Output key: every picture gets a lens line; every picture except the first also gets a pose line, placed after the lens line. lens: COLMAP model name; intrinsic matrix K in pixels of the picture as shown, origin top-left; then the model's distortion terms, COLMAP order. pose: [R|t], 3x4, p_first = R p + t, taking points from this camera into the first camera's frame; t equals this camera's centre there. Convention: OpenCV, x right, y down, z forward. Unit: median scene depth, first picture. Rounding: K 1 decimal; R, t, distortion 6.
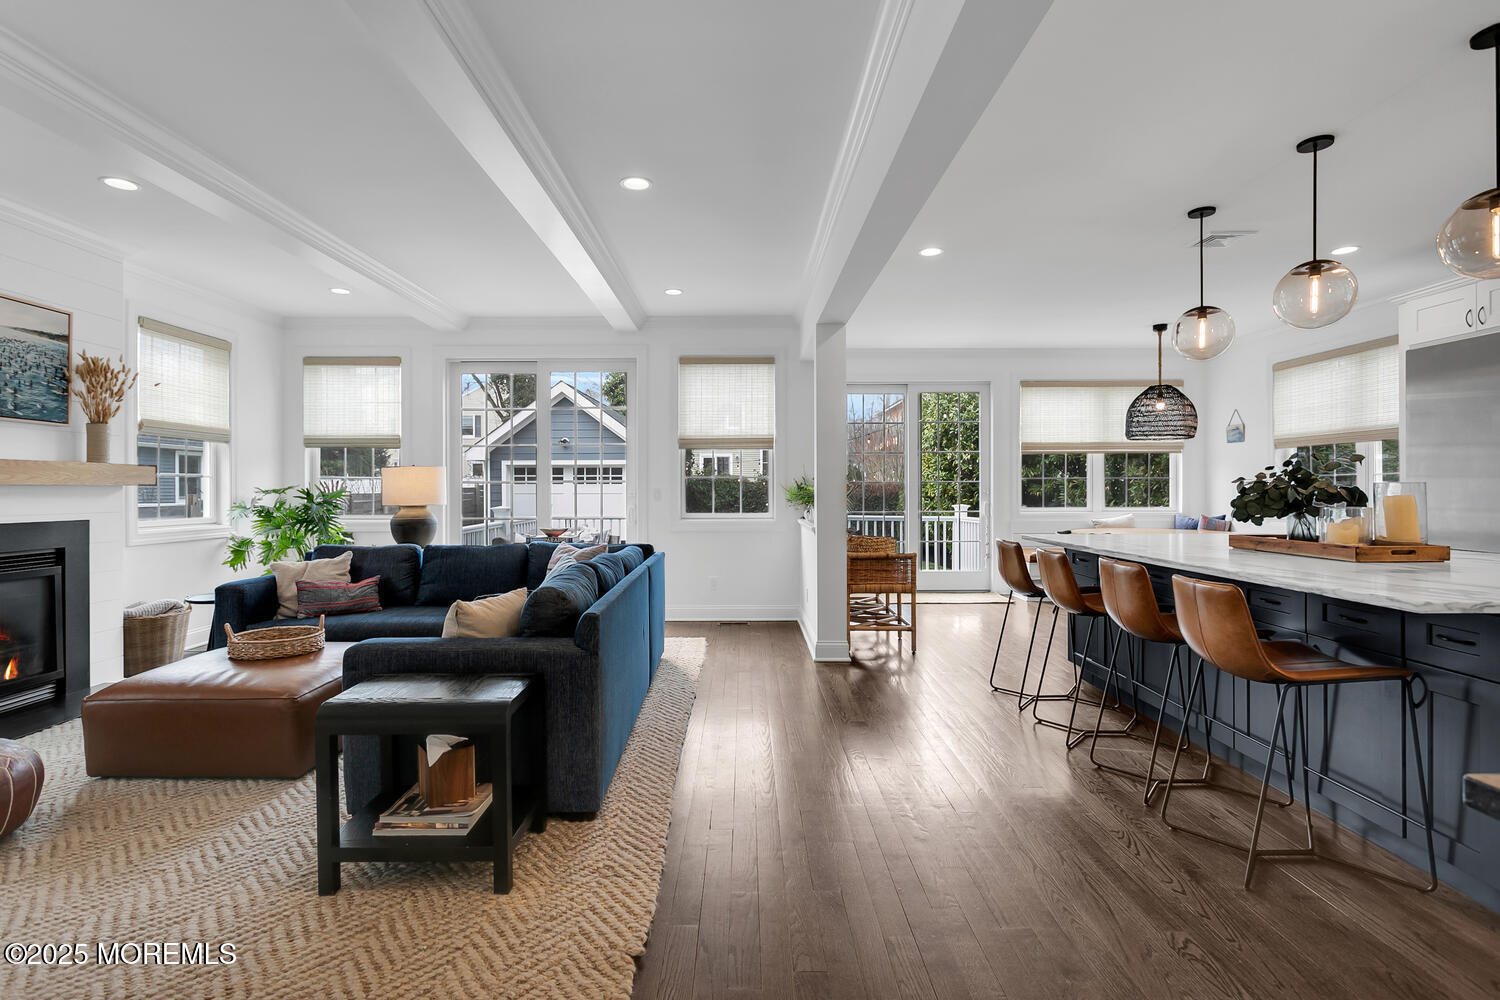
lens RADIAL K [[720.1, 0, 735.7], [0, 720.1, 488.8], [0, 0, 1]] dist [0.002867, 0.000122]
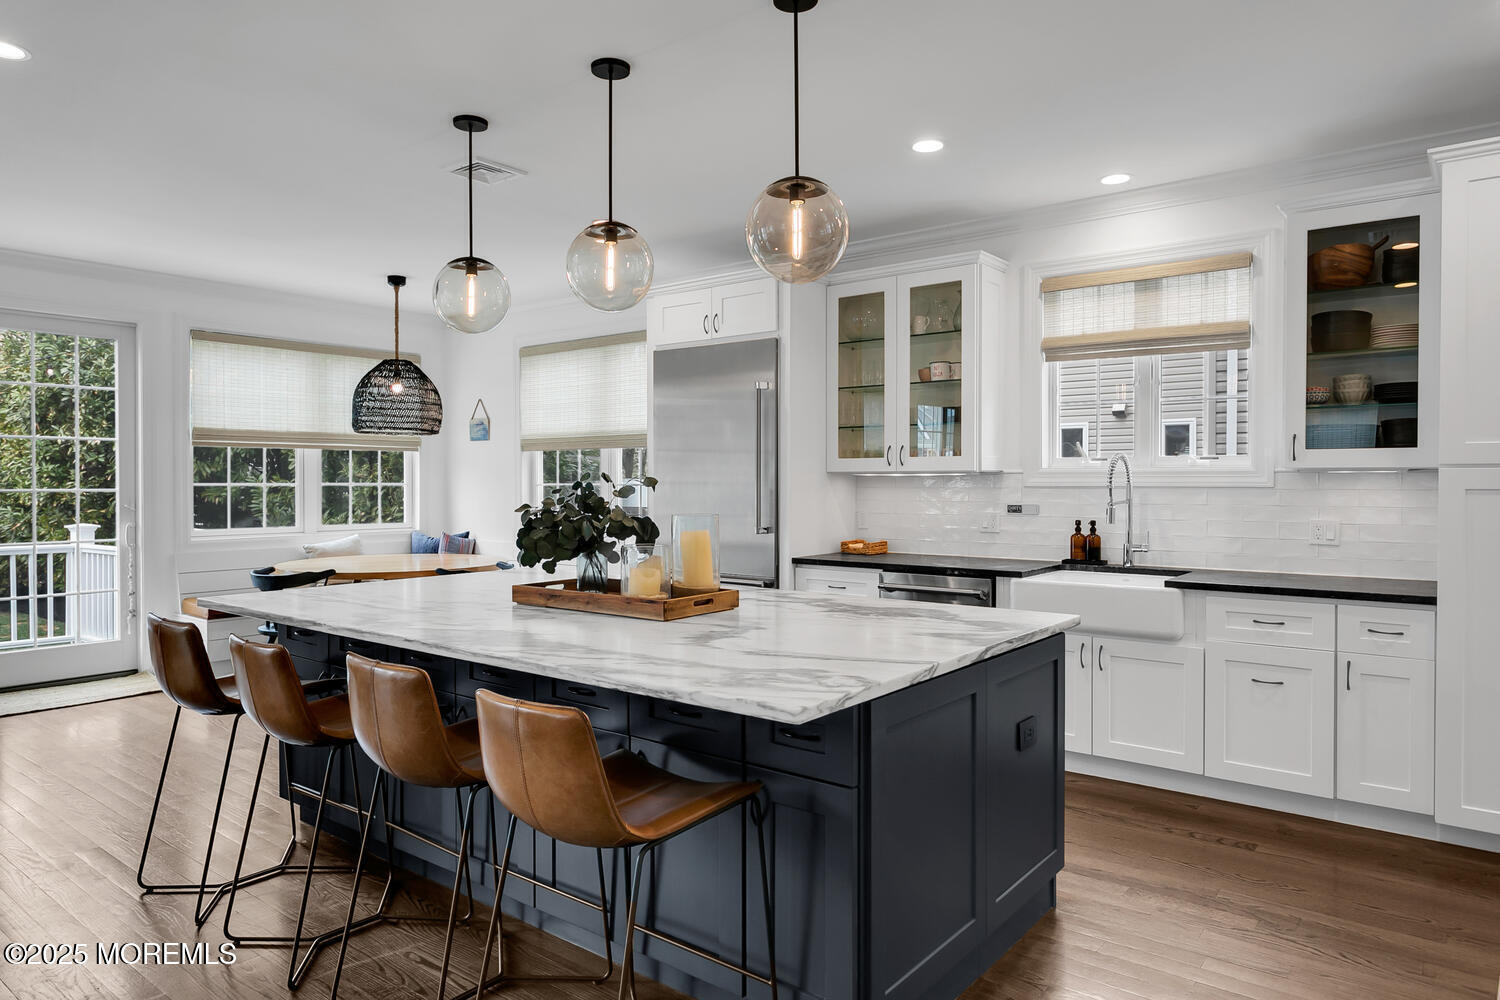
lens RADIAL K [[955.3, 0, 747.8], [0, 955.3, 492.5], [0, 0, 1]] dist [-0.001328, 0.000795]
pose [[0.615202, -0.006974, 0.788339, 0.061989], [-0.001397, 0.999950, 0.009936, -0.026816], [-0.788368, -0.007214, 0.615161, 0.172605]]
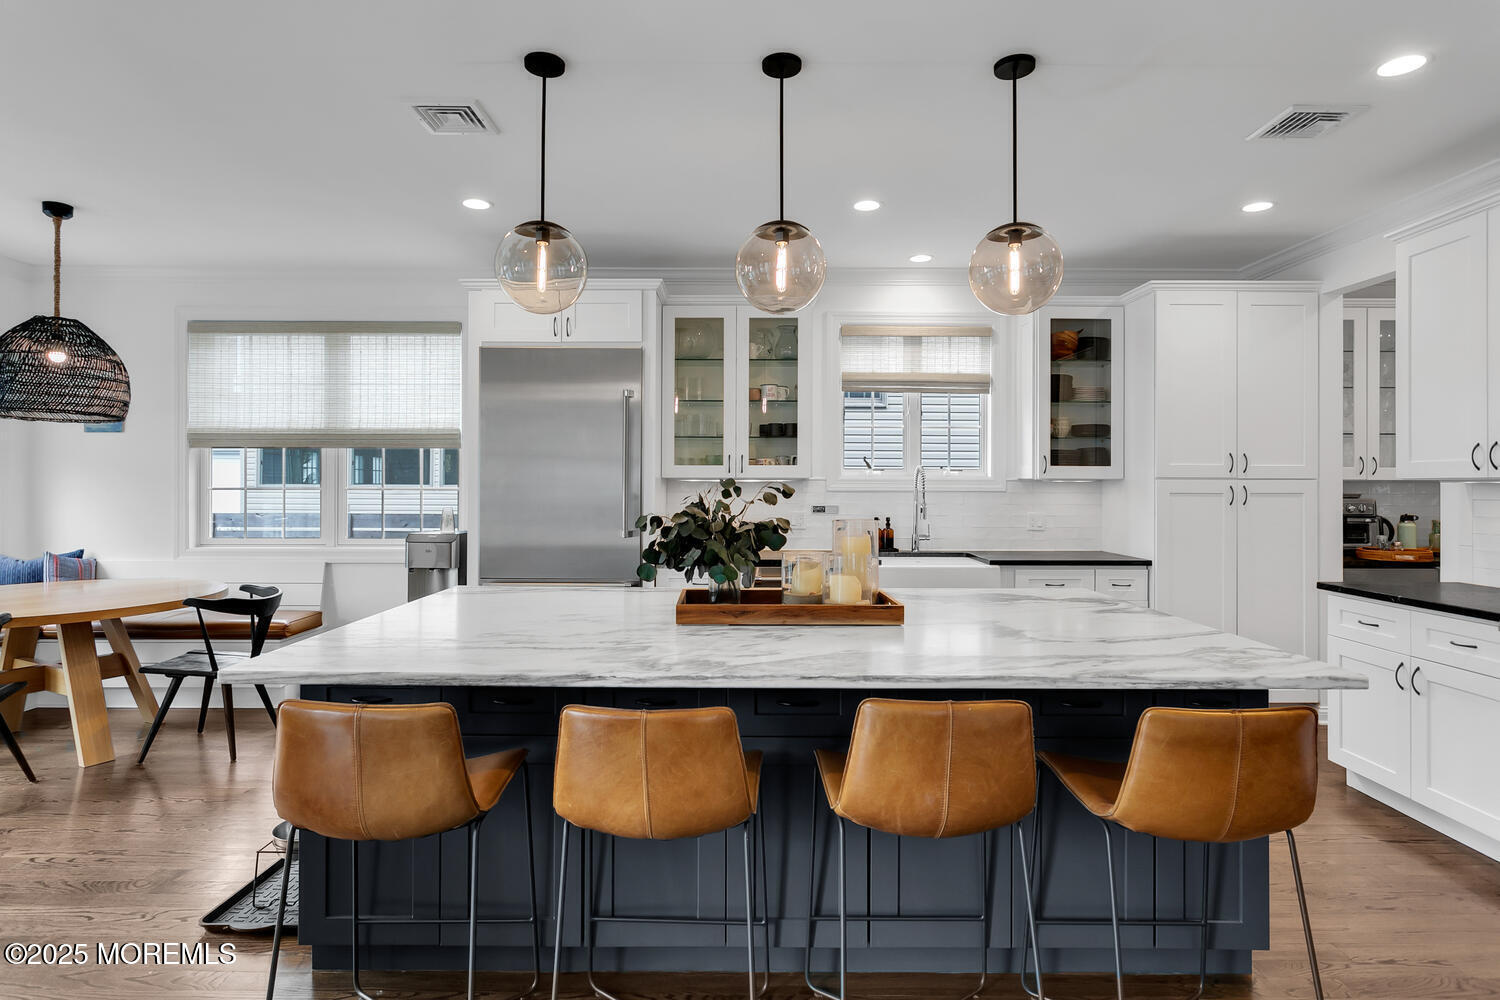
lens RADIAL K [[811.0, 0, 750.5], [0, 811.0, 481.7], [0, 0, 1]] dist [-0.001610, -0.000113]
pose [[-0.011793, 0.006312, 0.999911, -0.018416], [-0.003446, 0.999974, -0.006353, -0.028716], [-0.999925, -0.003520, -0.011771, 0.680054]]
